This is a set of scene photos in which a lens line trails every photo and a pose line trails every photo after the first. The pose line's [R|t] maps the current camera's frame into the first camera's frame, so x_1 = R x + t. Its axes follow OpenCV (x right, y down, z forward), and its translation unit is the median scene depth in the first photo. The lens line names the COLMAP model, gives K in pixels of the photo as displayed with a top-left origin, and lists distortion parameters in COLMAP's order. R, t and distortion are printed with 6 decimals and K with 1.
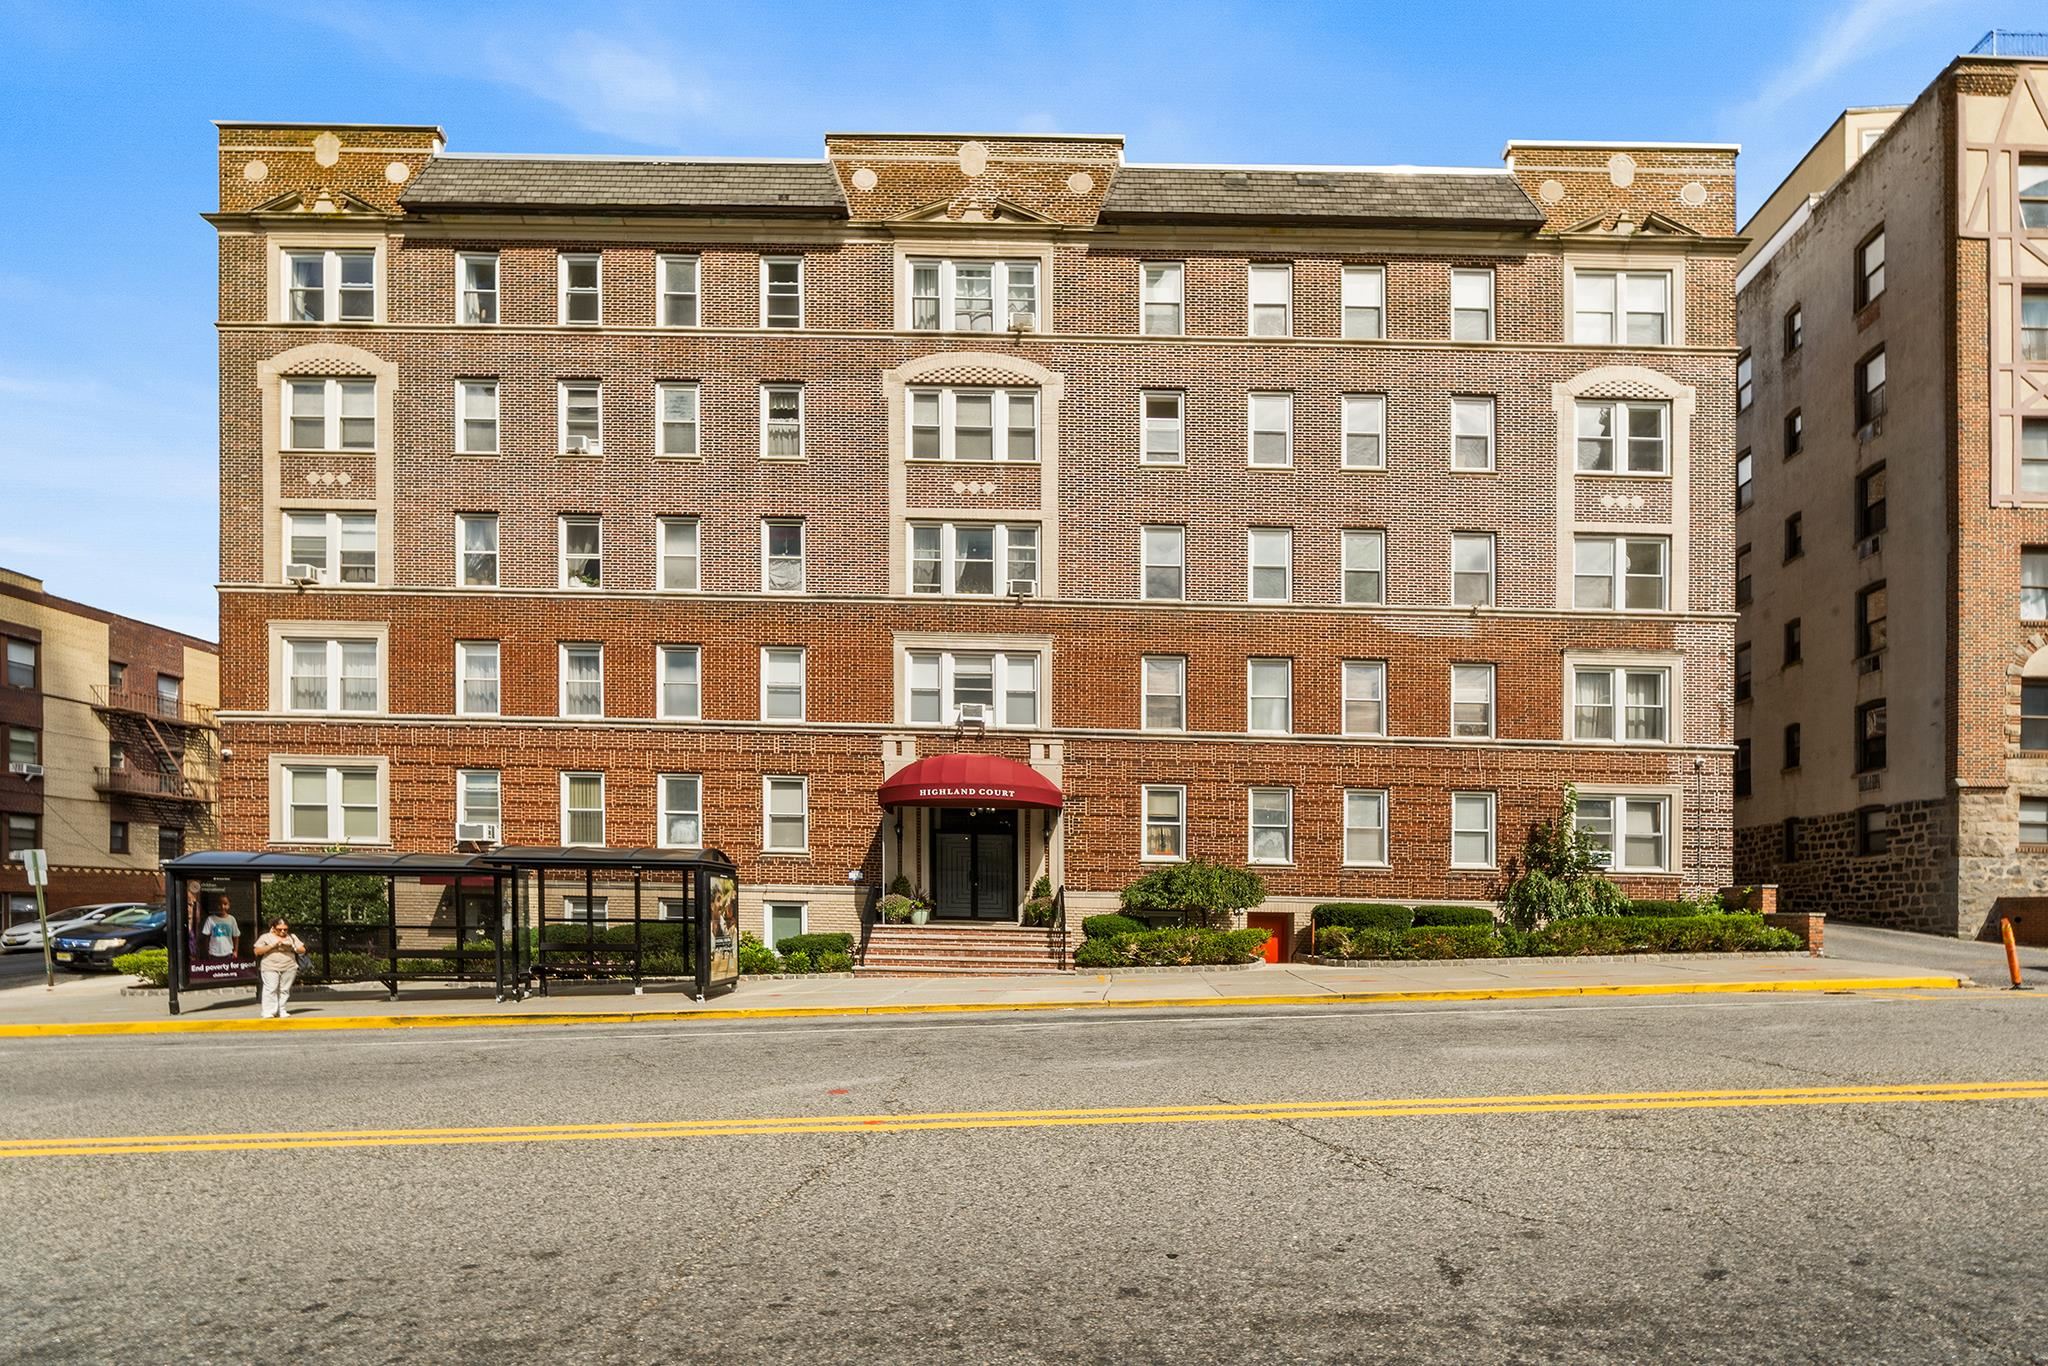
lens RADIAL K [[864.8, 0, 992.9], [0, 864.8, 679.8], [0, 0, 1]] dist [-0.002598, -0.000039]
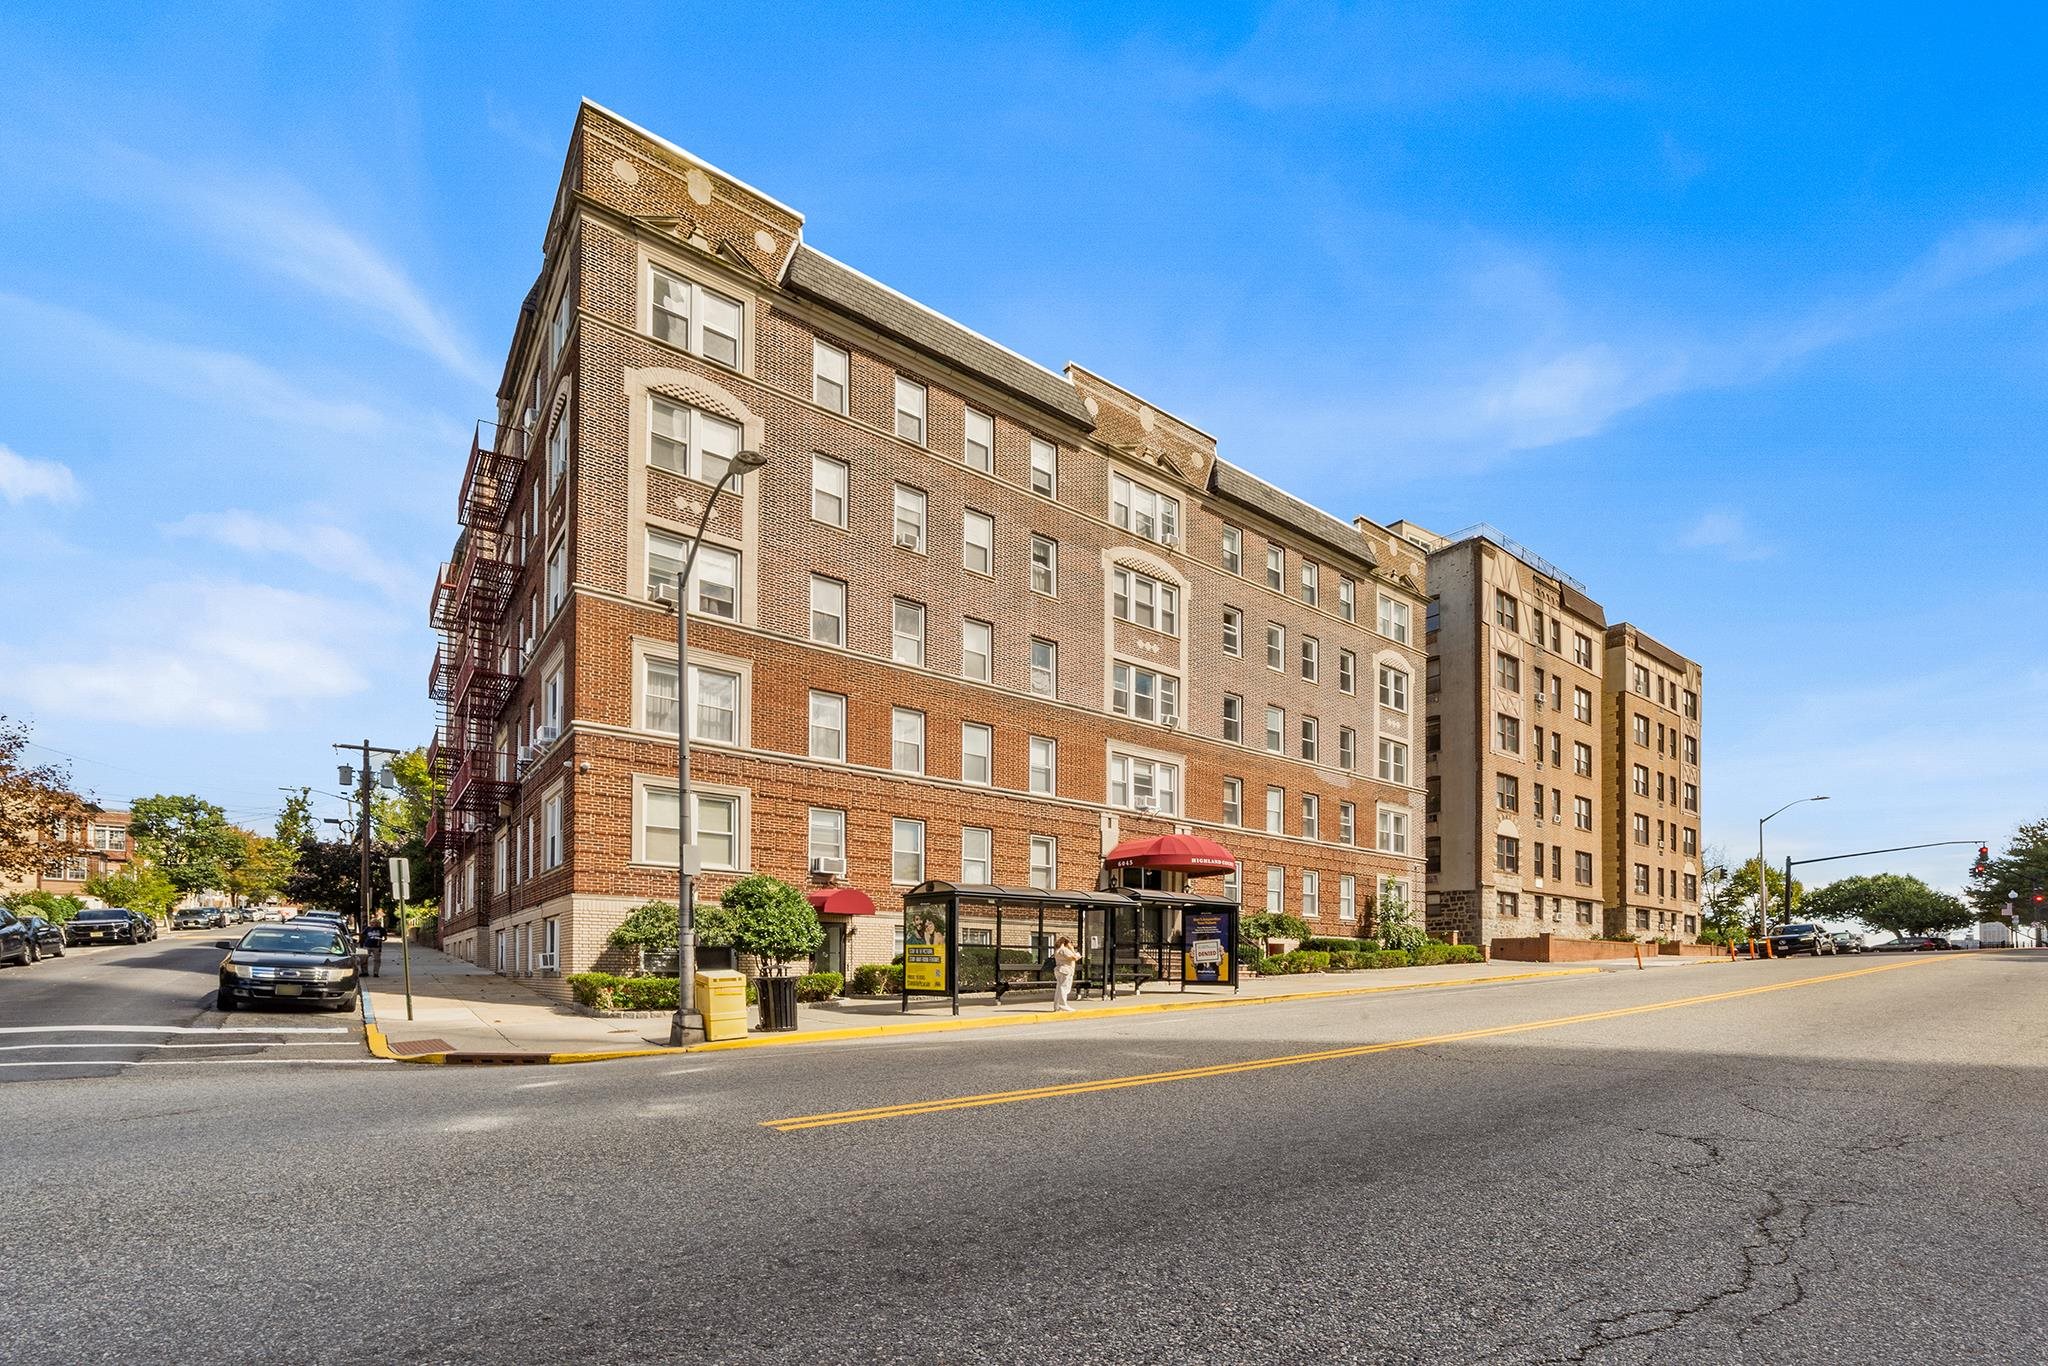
lens RADIAL K [[824.5, 0, 941.0], [0, 824.5, 626.1], [0, 0, 1]] dist [-0.001077, -0.000009]
pose [[0.823576, 0.209603, 0.527057, -1.089342], [-0.170597, 0.977727, -0.122253, -0.023759], [-0.540942, 0.010770, 0.840991, 0.005146]]
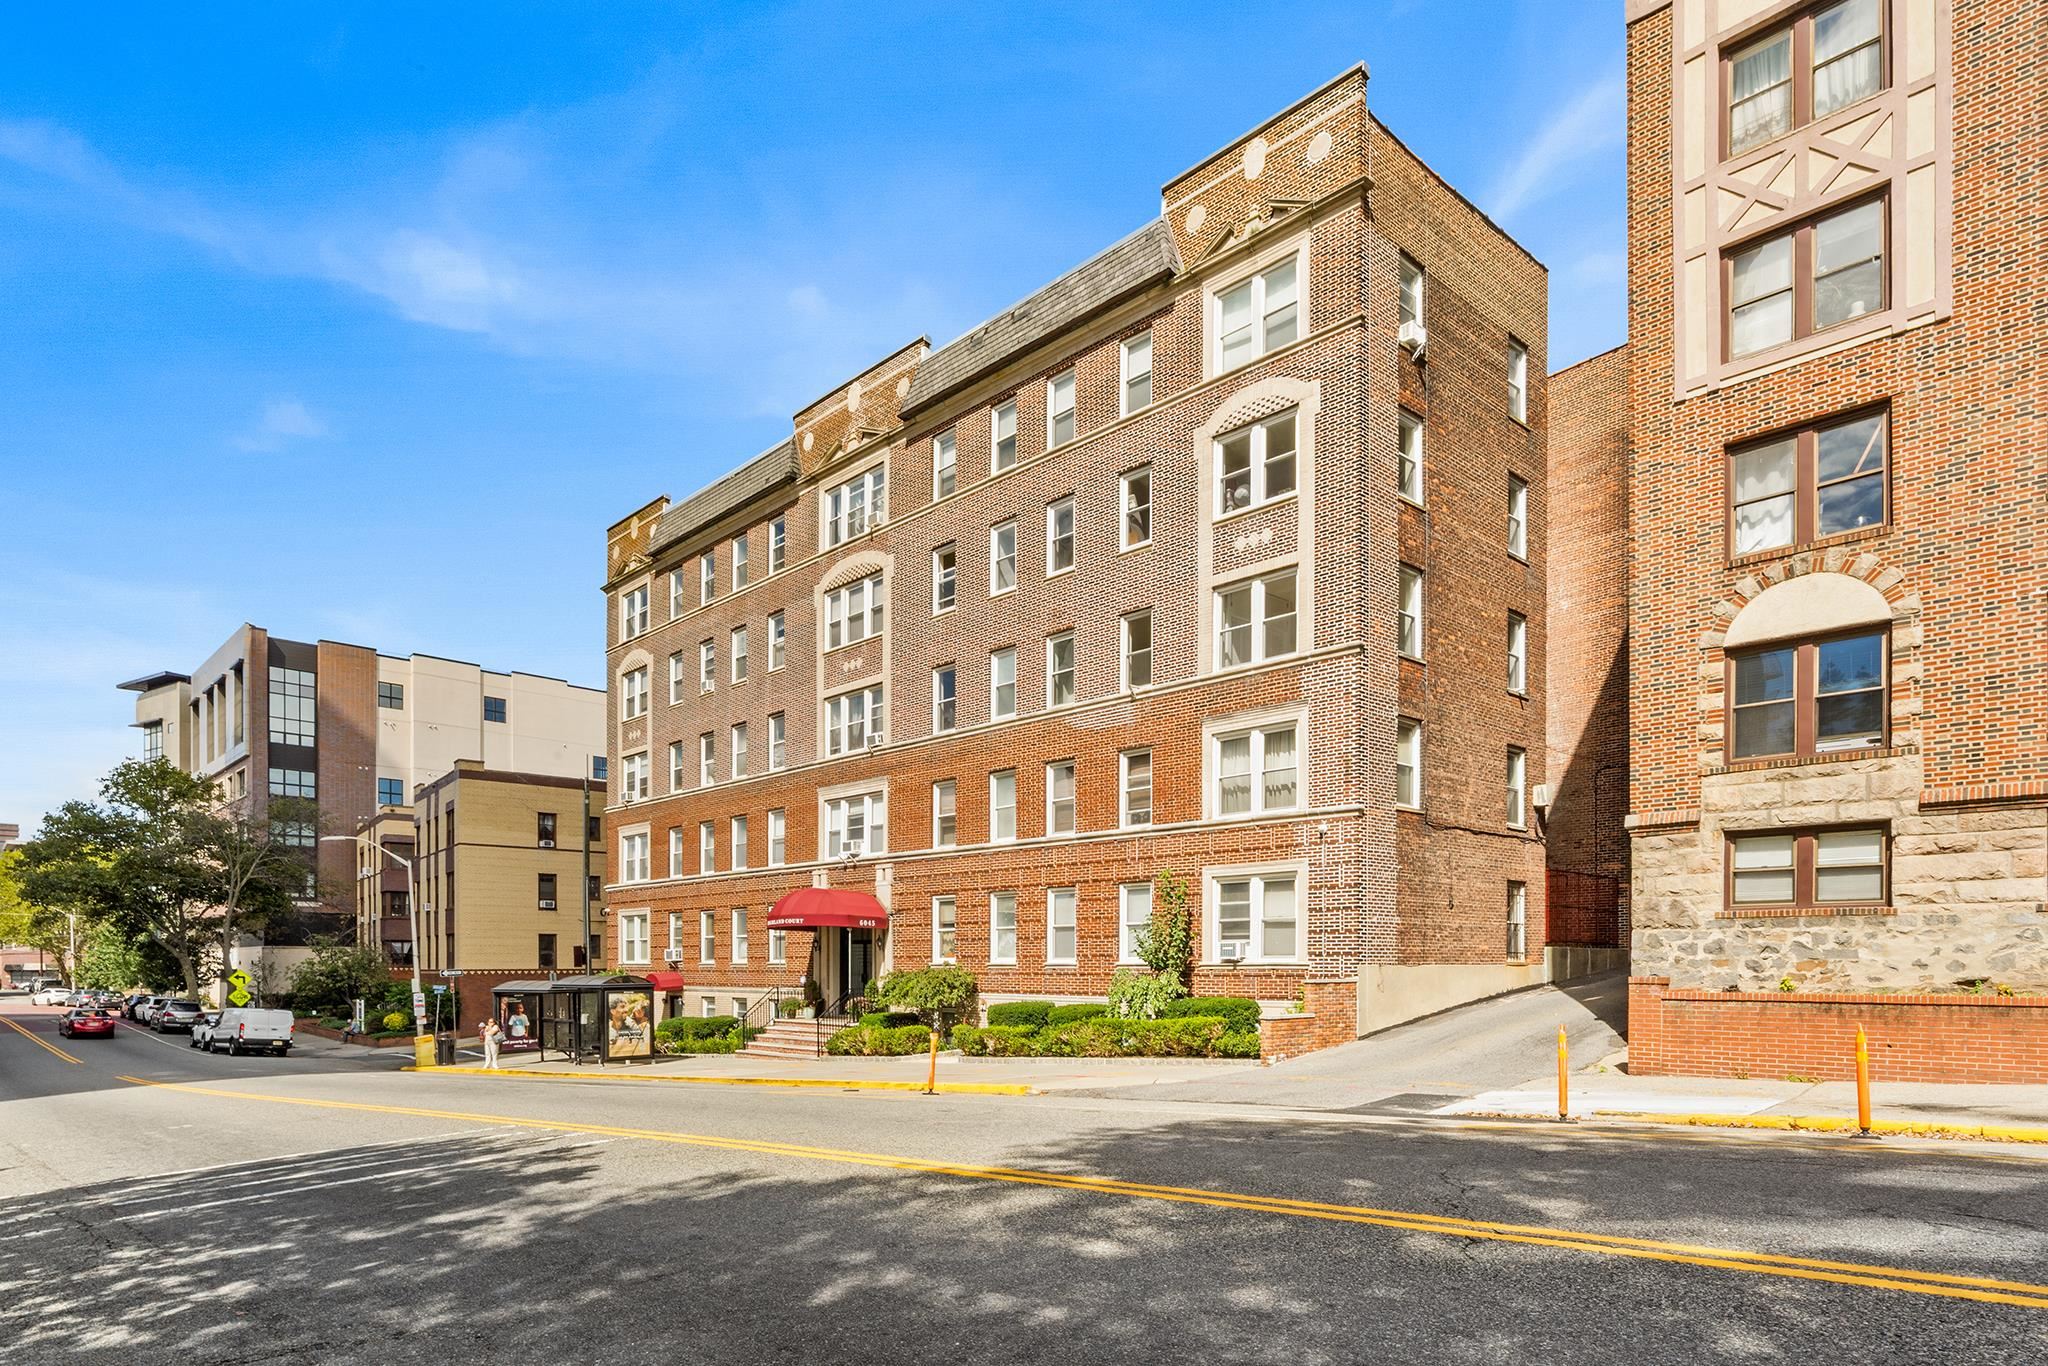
lens RADIAL K [[1140.2, 0, 1016.8], [0, 1140.2, 615.3], [0, 0, 1]] dist [-0.004080, -0.000425]
pose [[0.687221, -0.234486, -0.687564, 1.336839], [0.163350, 0.972114, -0.168259, 0.028299], [0.707845, 0.003318, 0.706360, -0.007069]]
